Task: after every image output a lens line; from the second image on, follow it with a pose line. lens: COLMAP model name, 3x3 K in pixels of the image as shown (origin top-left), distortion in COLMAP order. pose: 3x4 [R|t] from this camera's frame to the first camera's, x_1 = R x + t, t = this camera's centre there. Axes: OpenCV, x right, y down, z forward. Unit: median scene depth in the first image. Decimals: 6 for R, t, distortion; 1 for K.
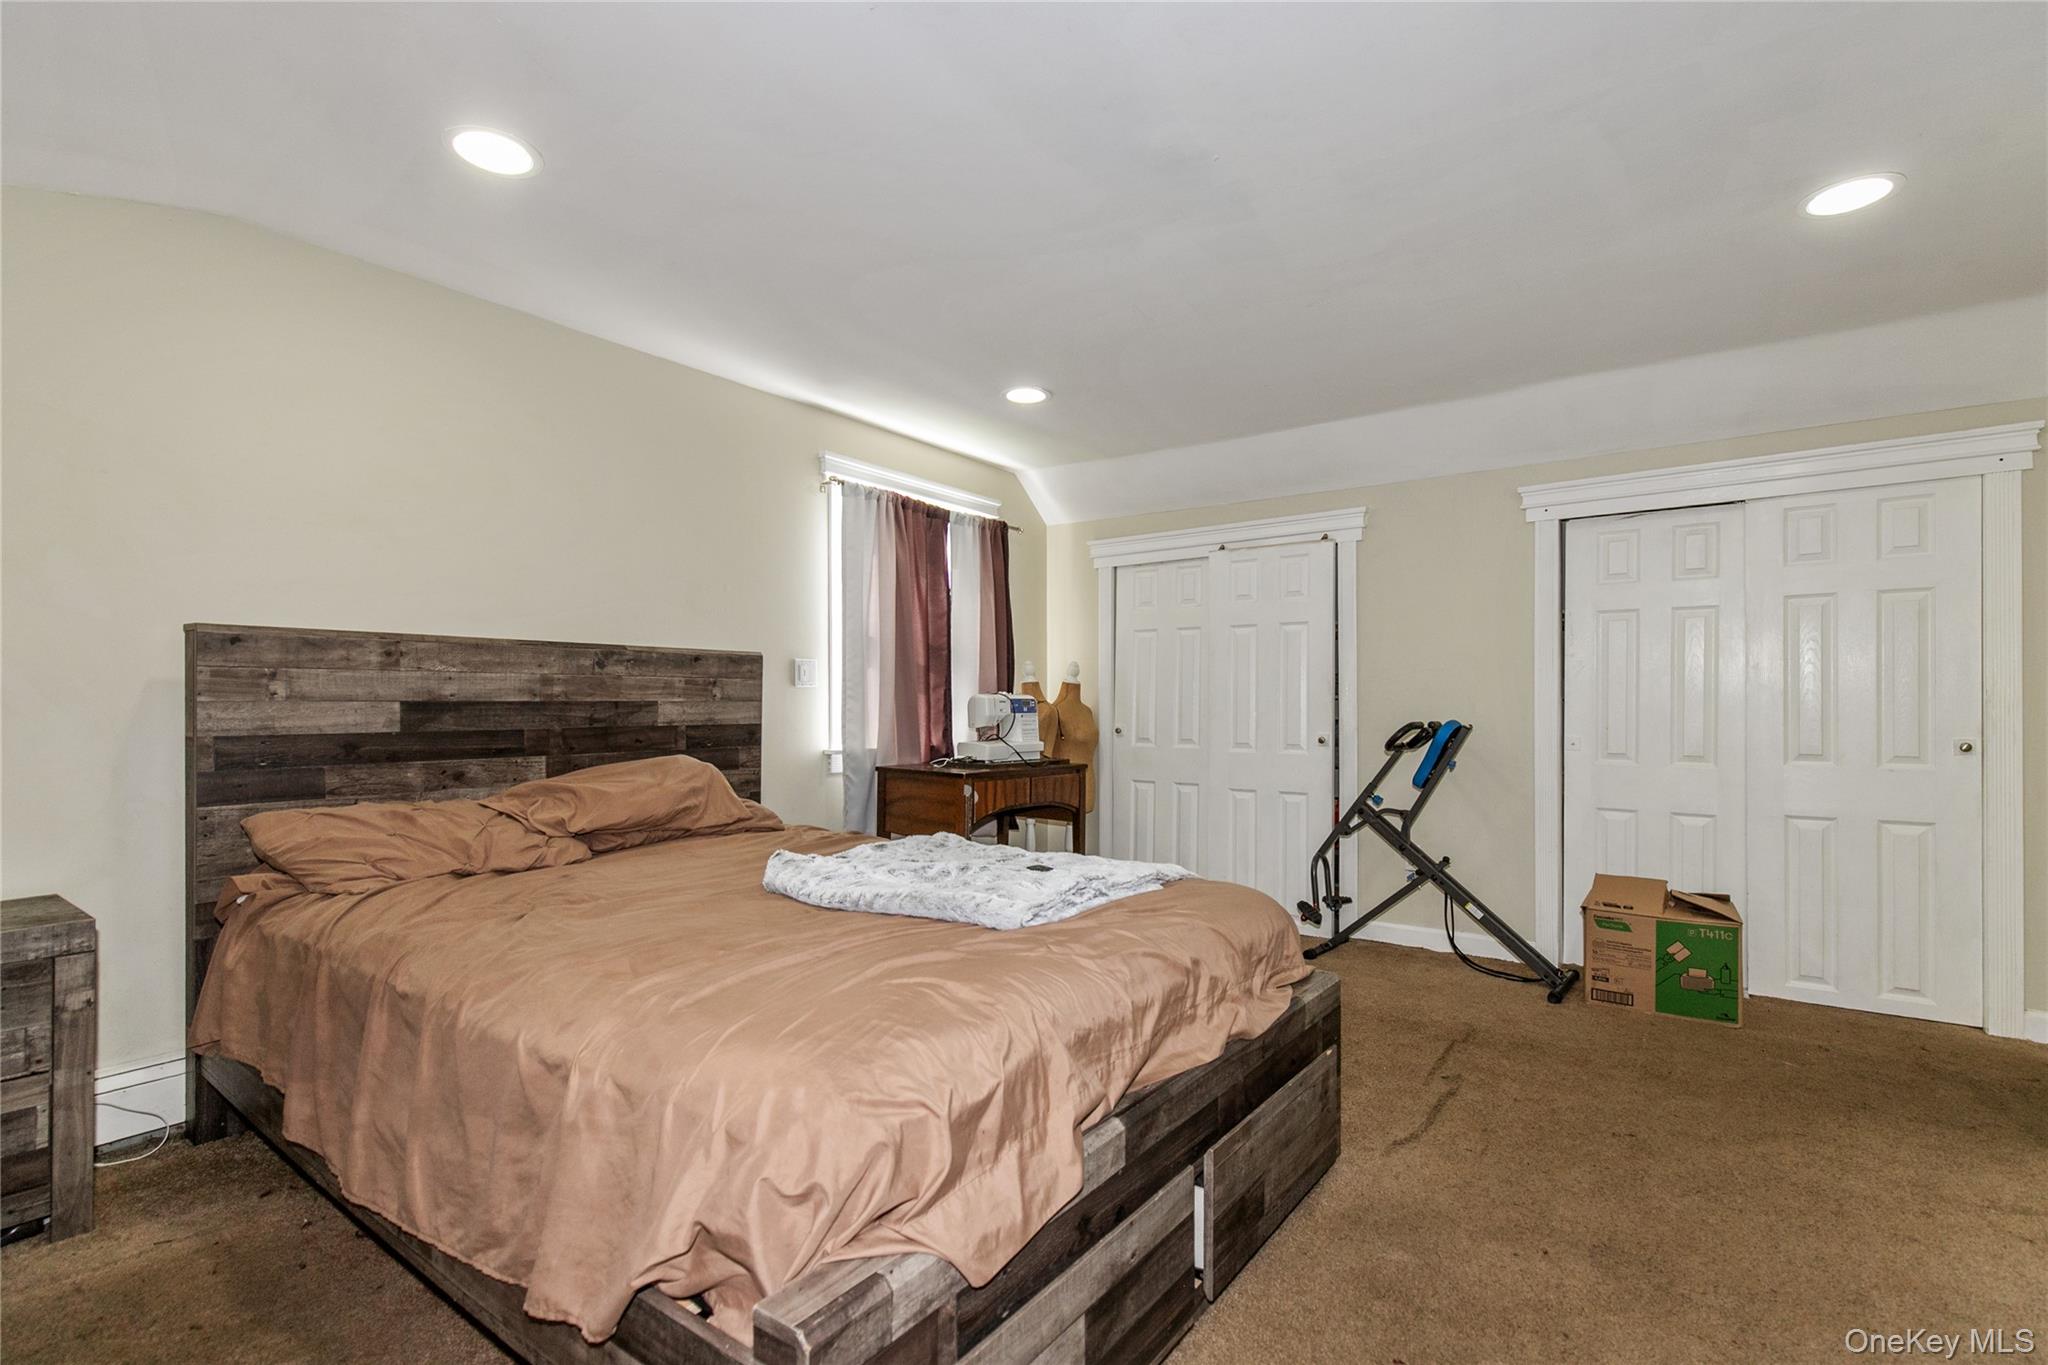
lens RADIAL K [[946.8, 0, 1018.5], [0, 946.8, 713.6], [0, 0, 1]] dist [-0.000067, -0.000389]
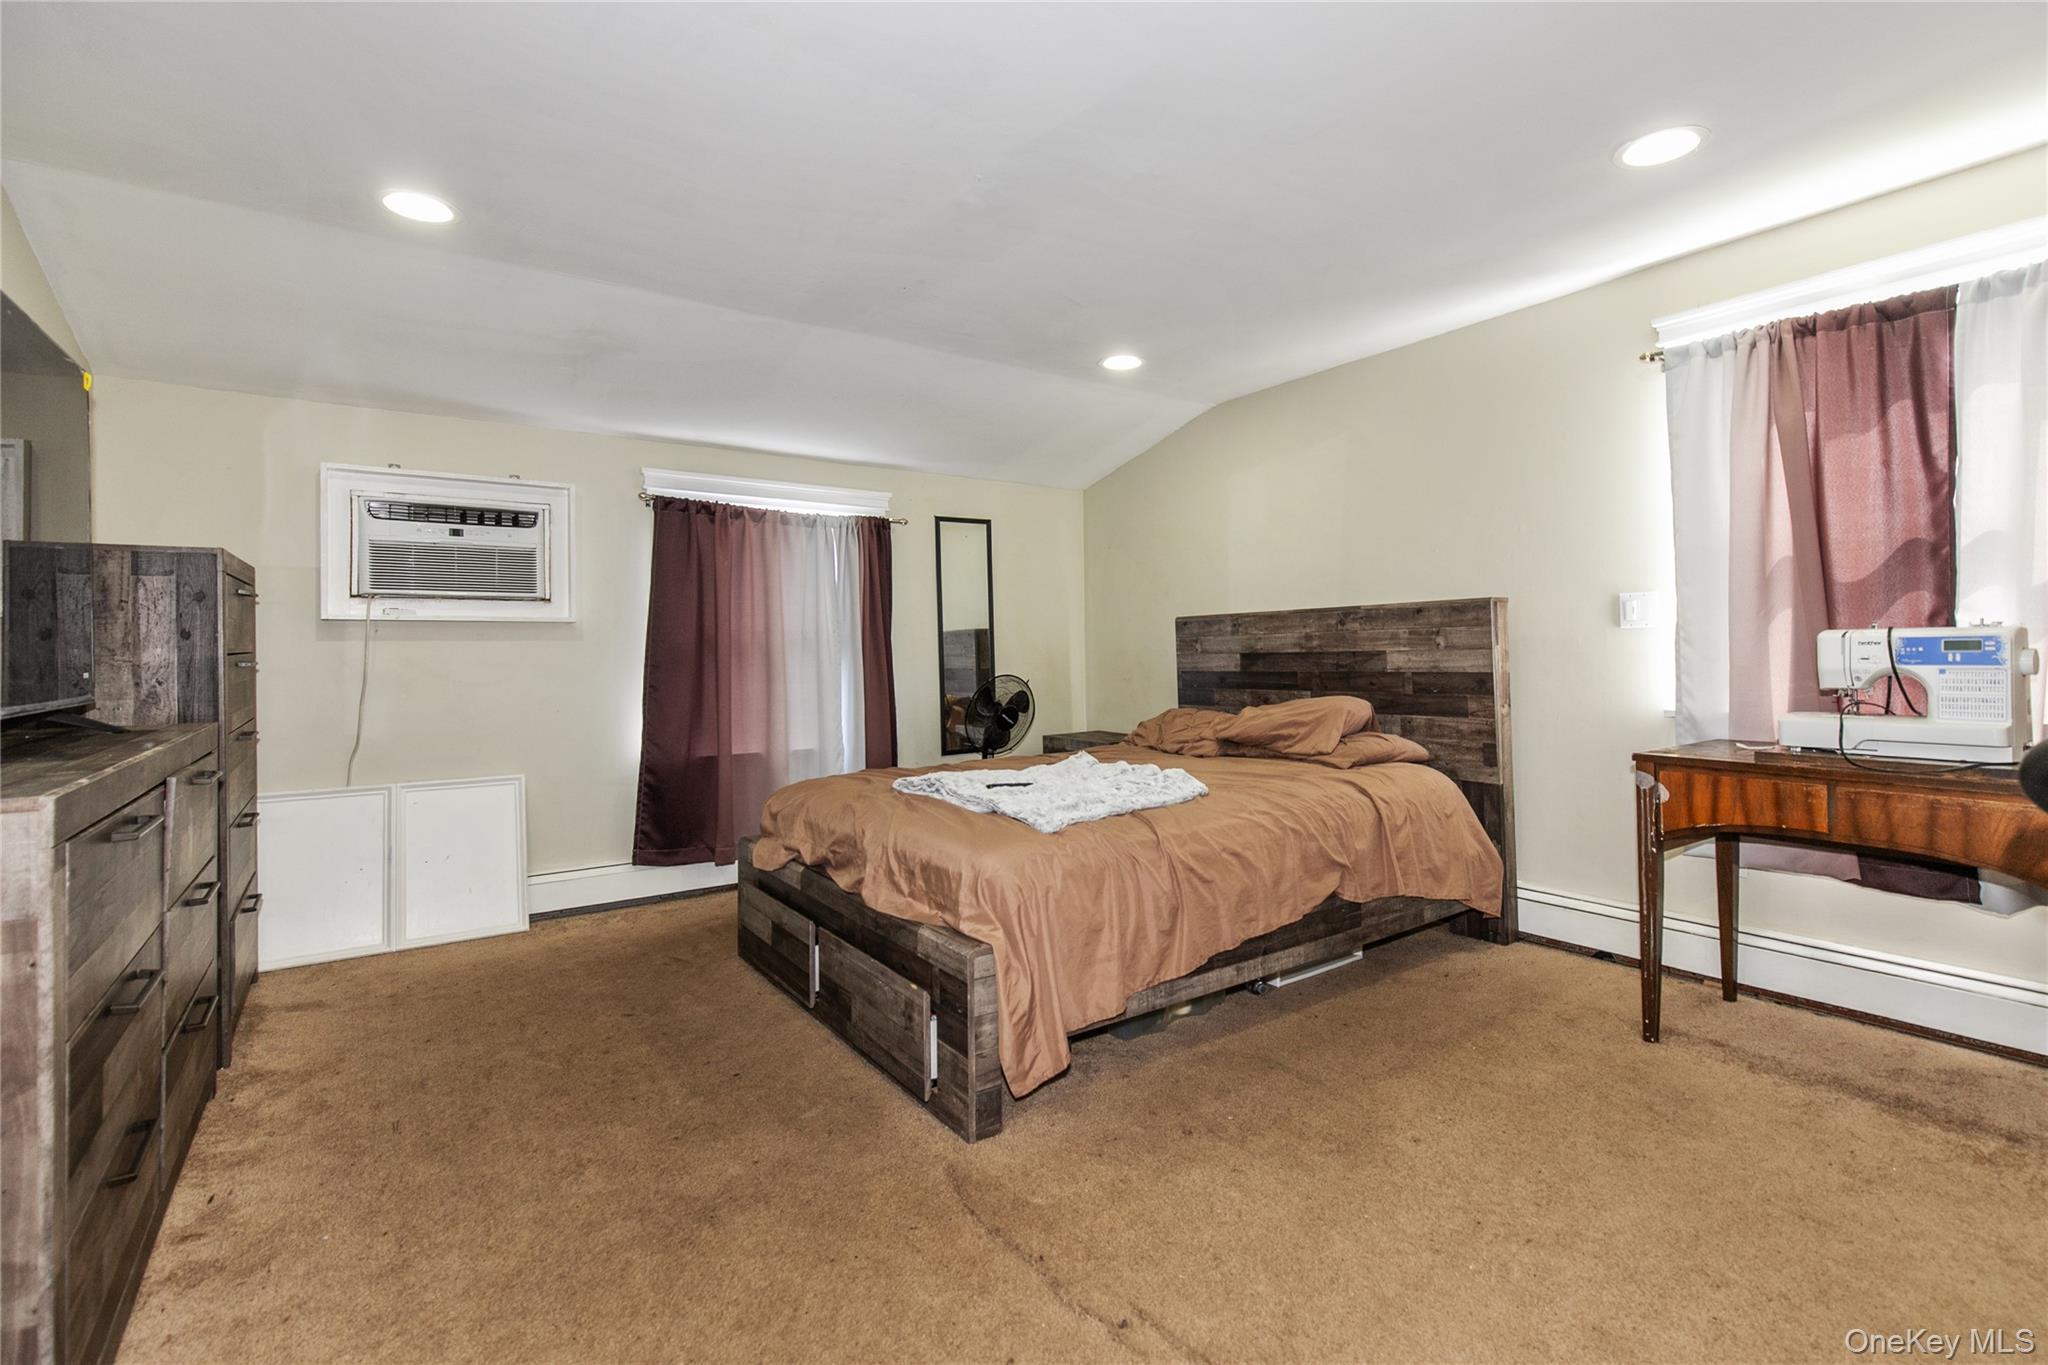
lens RADIAL K [[927.9, 0, 1036.2], [0, 927.9, 688.3], [0, 0, 1]] dist [0.002097, -0.000507]
pose [[-0.307507, 0.036474, -0.950847, 0.845480], [0.002824, 0.999296, 0.037420, -0.010825], [0.951542, 0.008821, -0.307393, 0.949630]]
